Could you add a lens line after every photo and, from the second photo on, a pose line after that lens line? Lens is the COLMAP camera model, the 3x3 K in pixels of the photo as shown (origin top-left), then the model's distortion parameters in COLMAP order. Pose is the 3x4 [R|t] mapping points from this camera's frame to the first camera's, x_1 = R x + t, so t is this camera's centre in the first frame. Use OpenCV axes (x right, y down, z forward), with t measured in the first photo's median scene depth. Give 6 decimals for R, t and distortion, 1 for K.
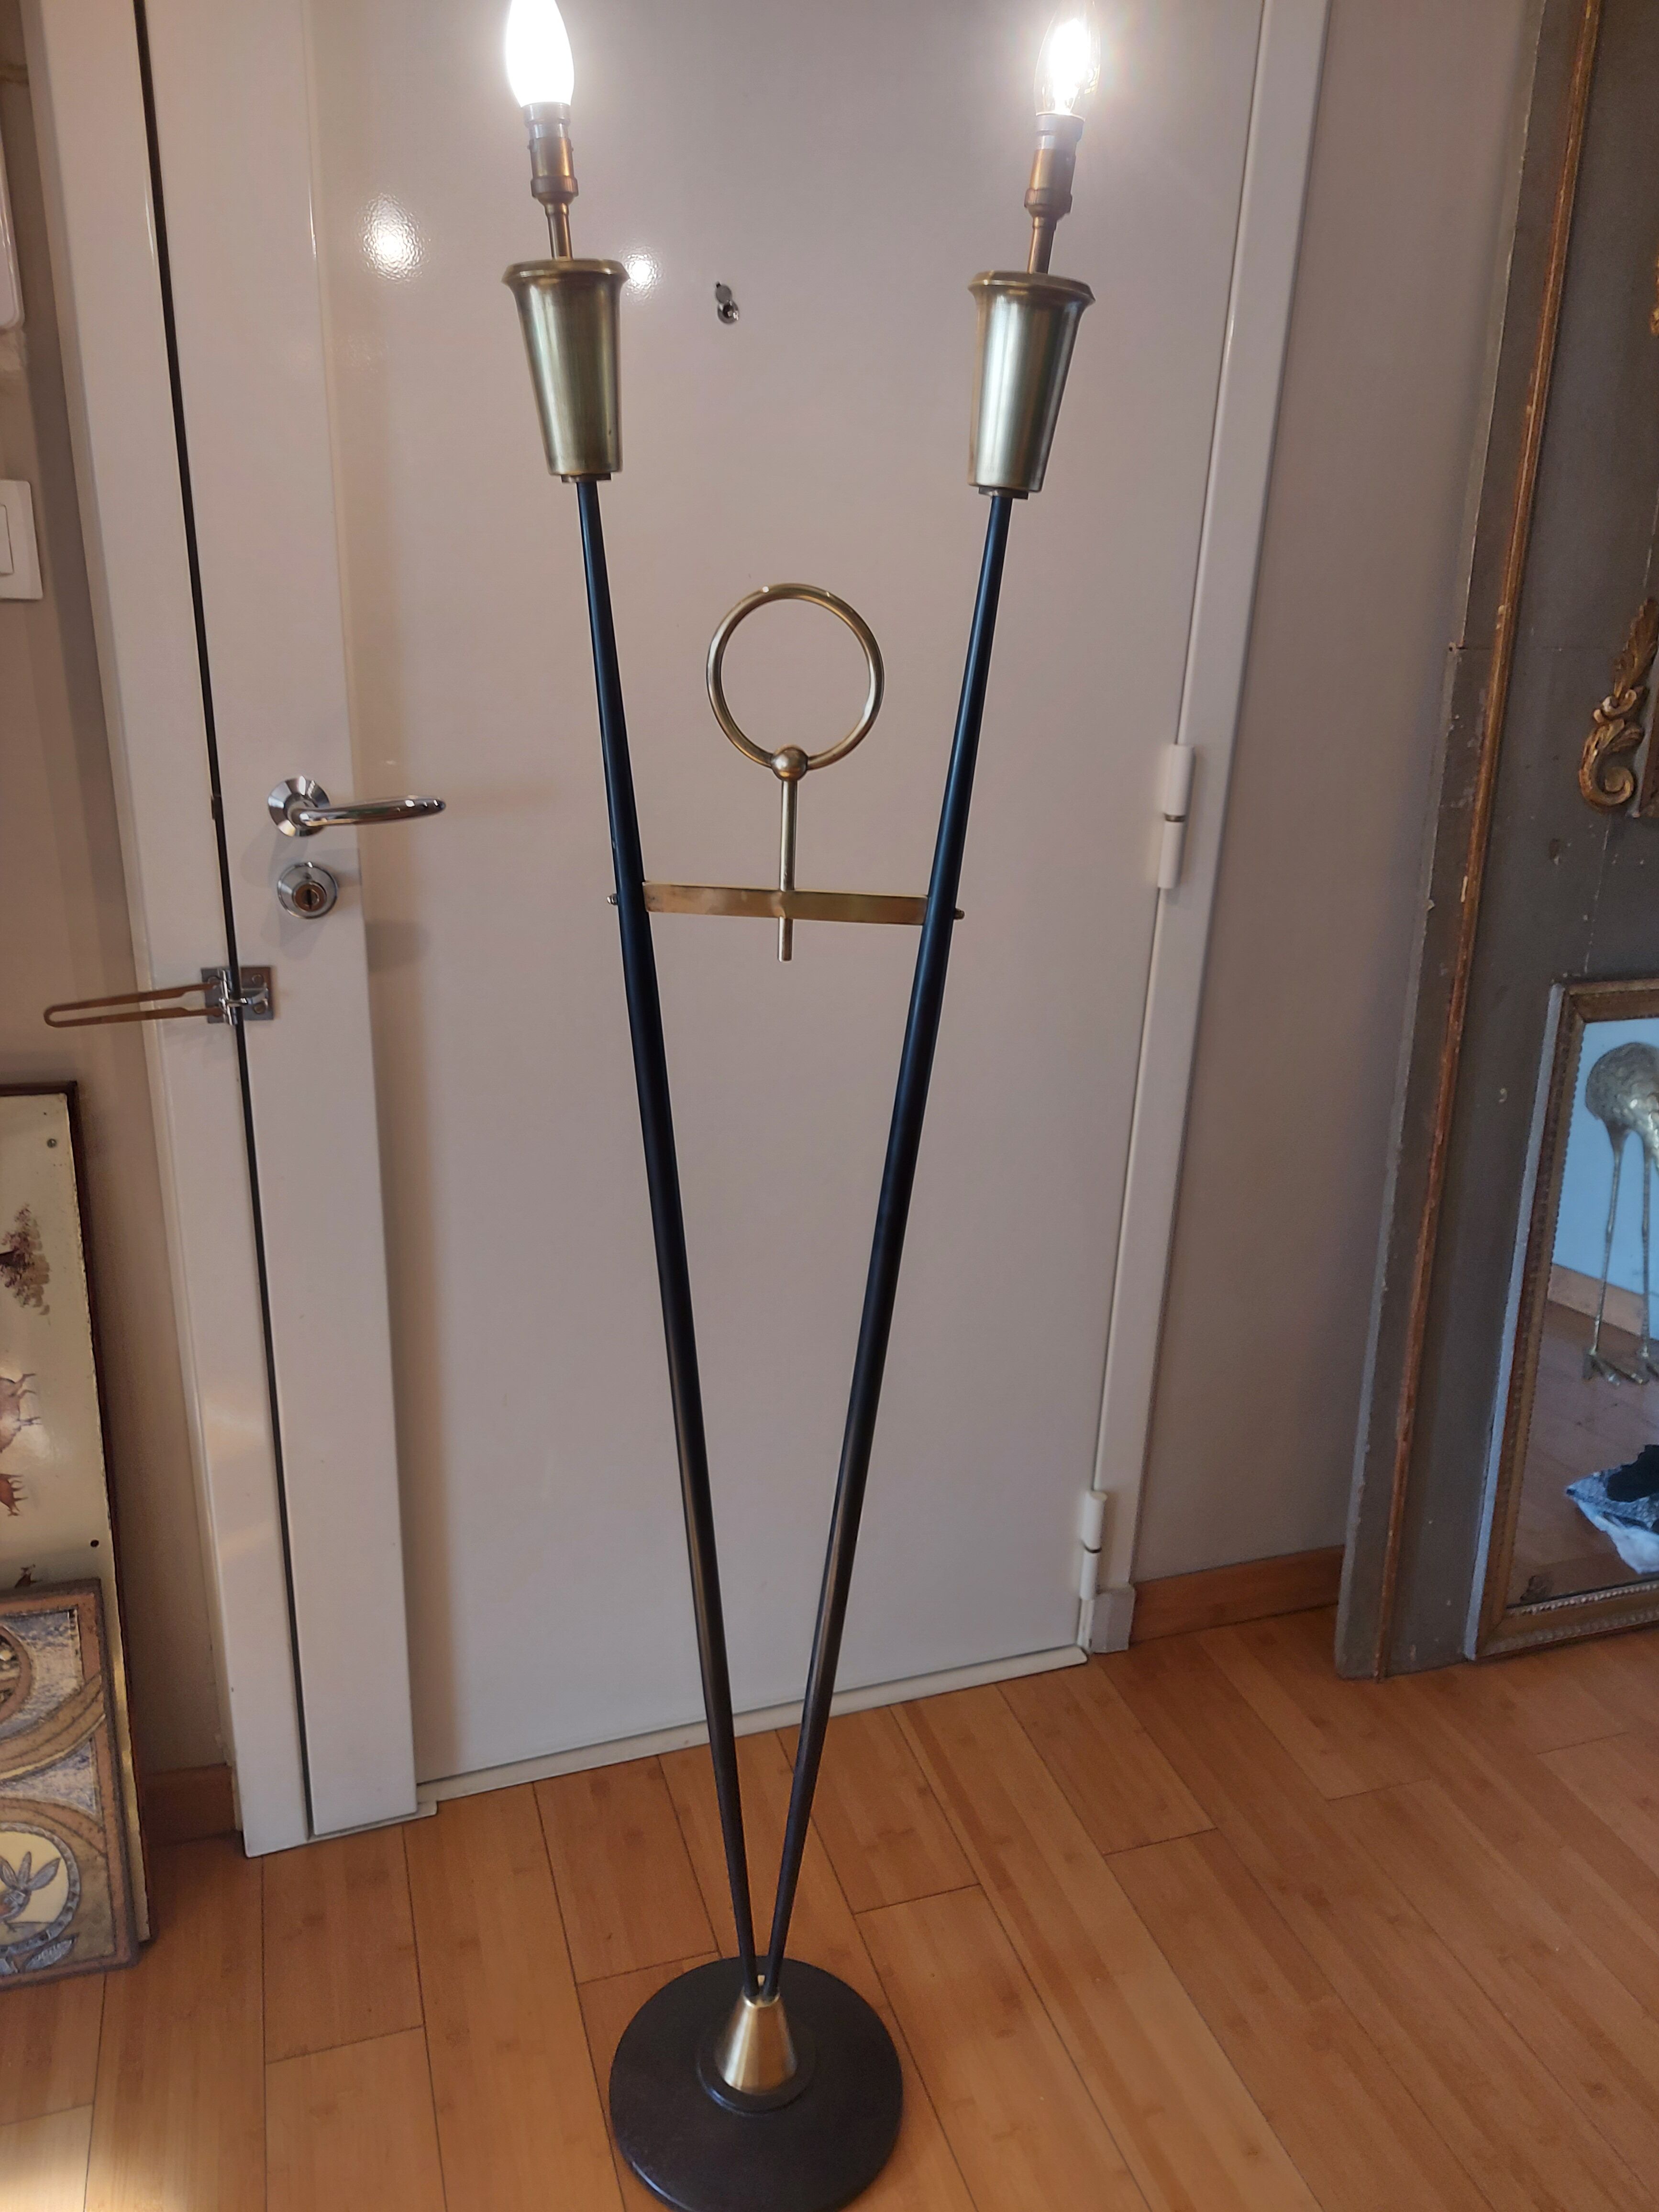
lens RADIAL K [[1598.3, 0, 819.0], [0, 1598.3, 1117.0], [0, 0, 1]] dist [0.060945, -0.060176]
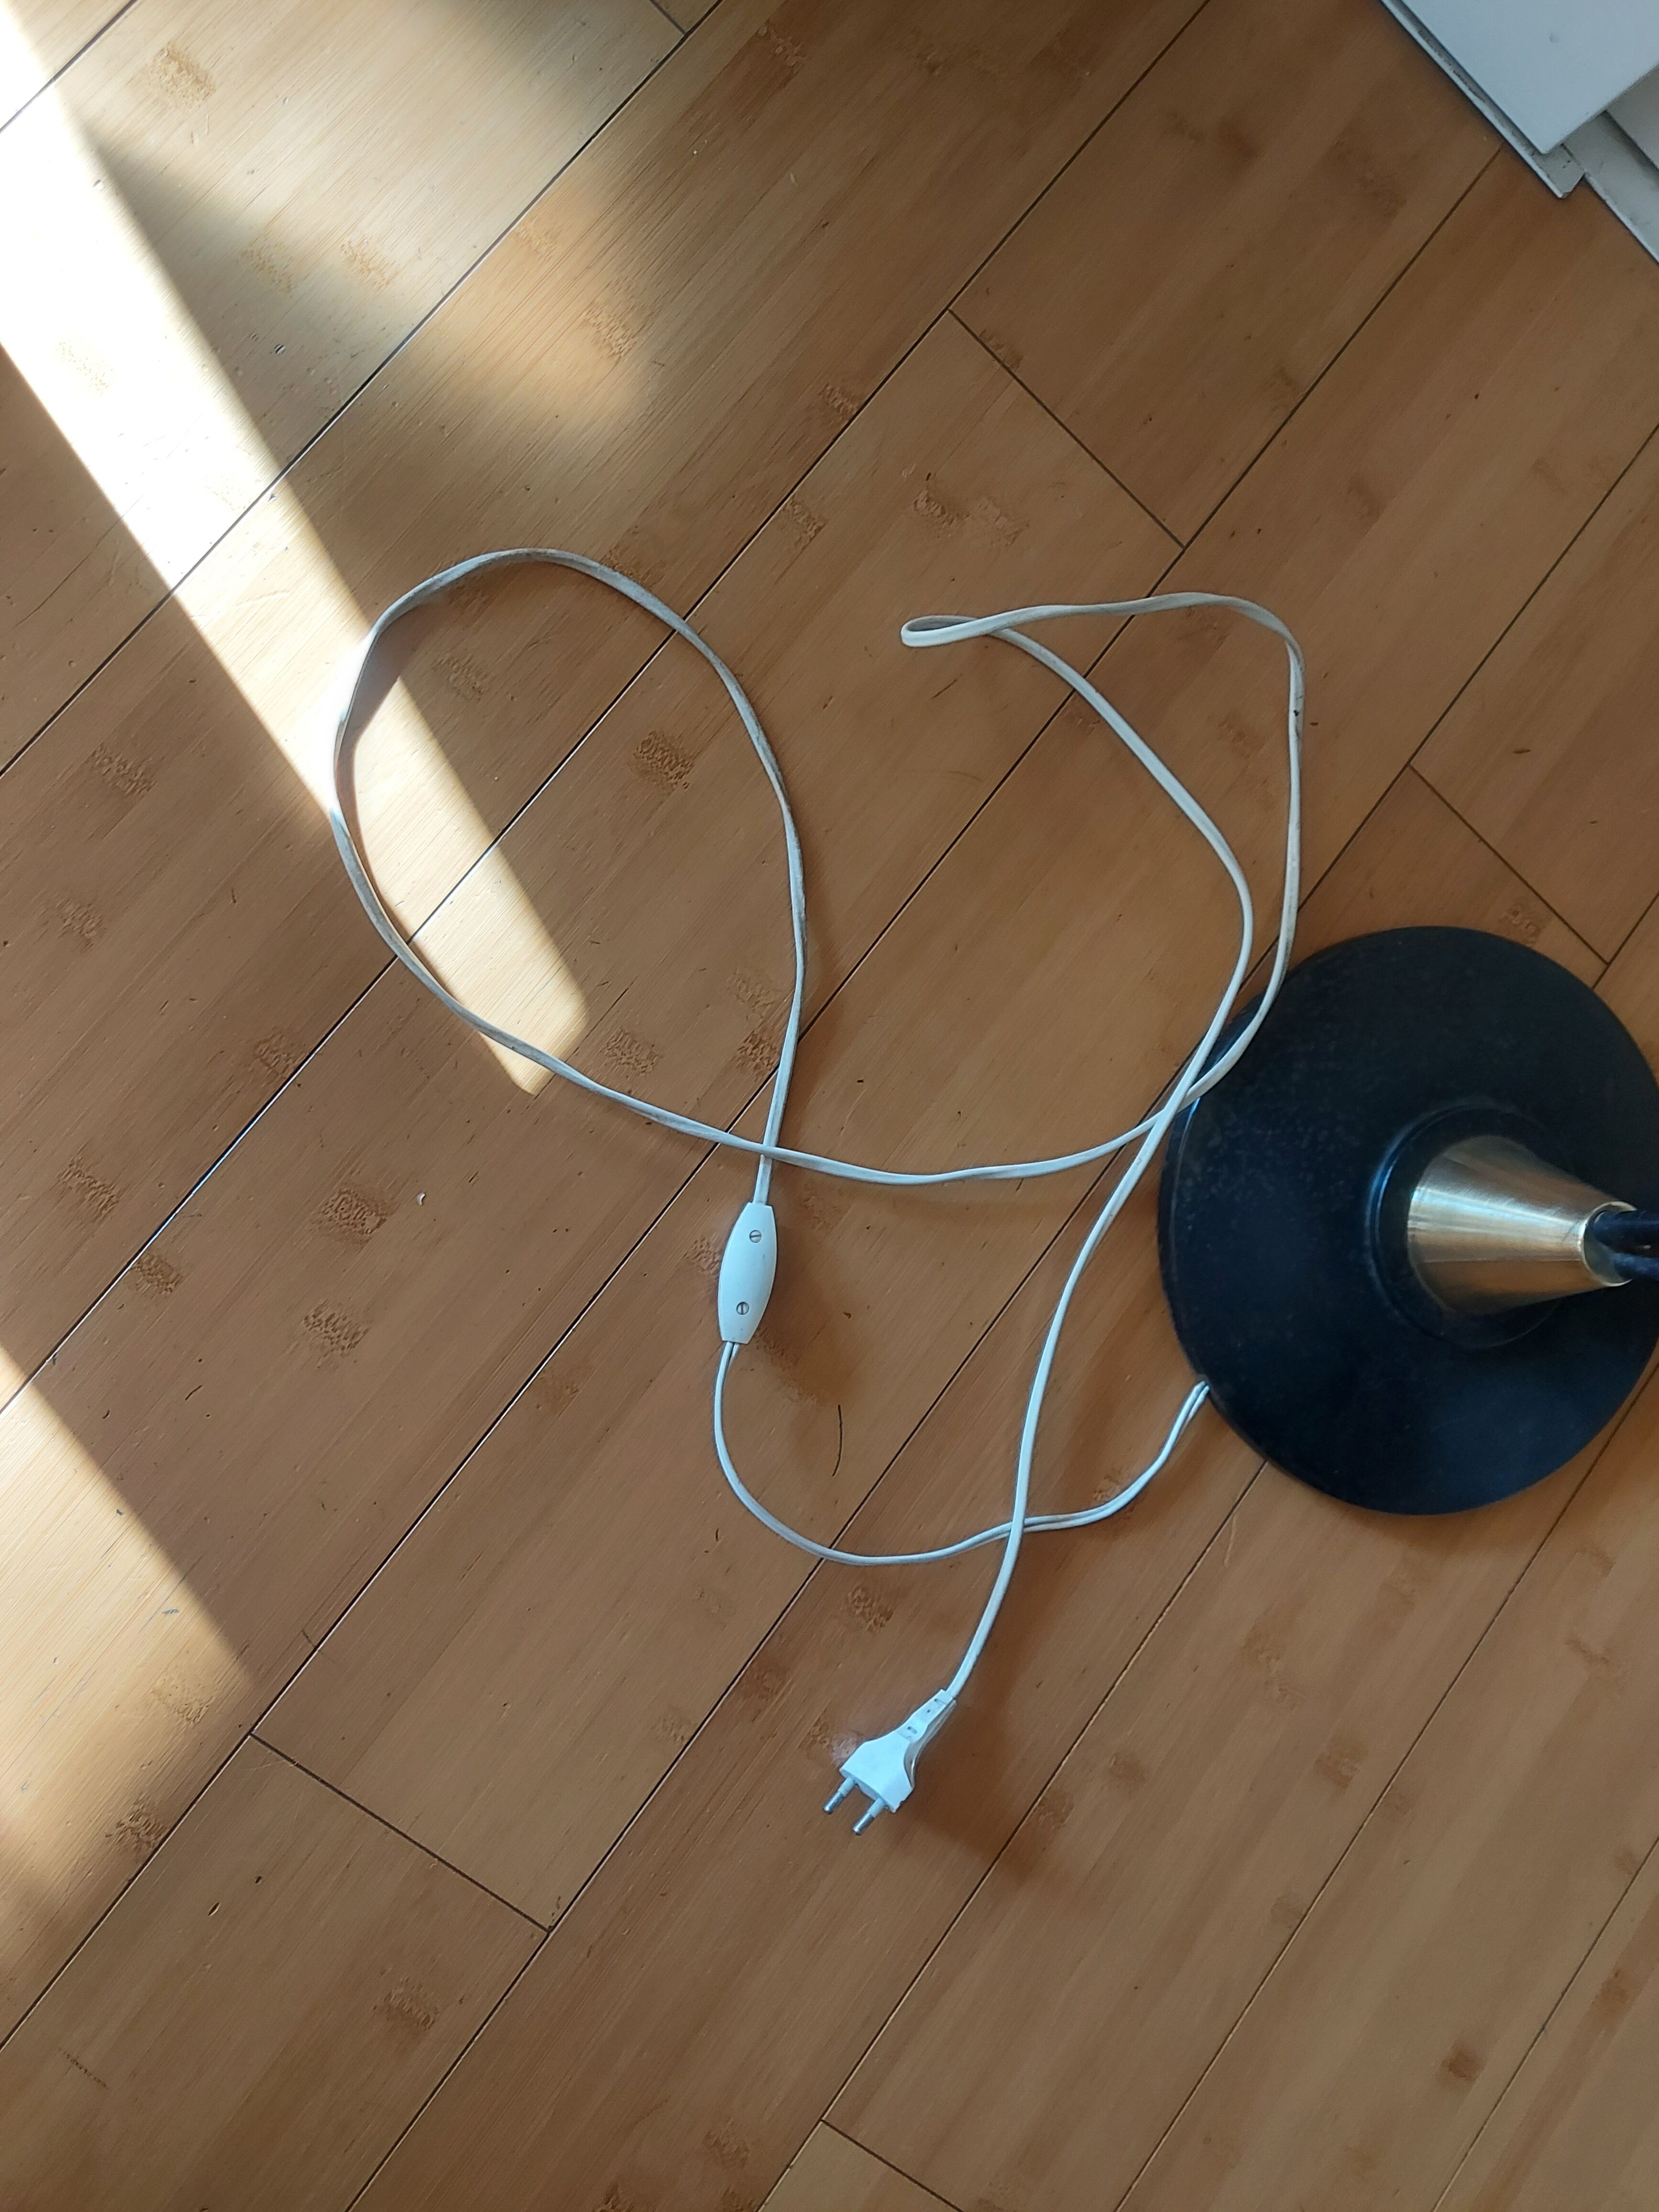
lens RADIAL K [[1598.3, 0, 819.0], [0, 1598.3, 1117.0], [0, 0, 1]] dist [0.060945, -0.060176]
pose [[0.529594, 0.841285, 0.108484, -0.218663], [-0.513010, 0.215809, 0.830812, 0.272268], [0.675538, -0.495646, 0.545878, 0.615081]]
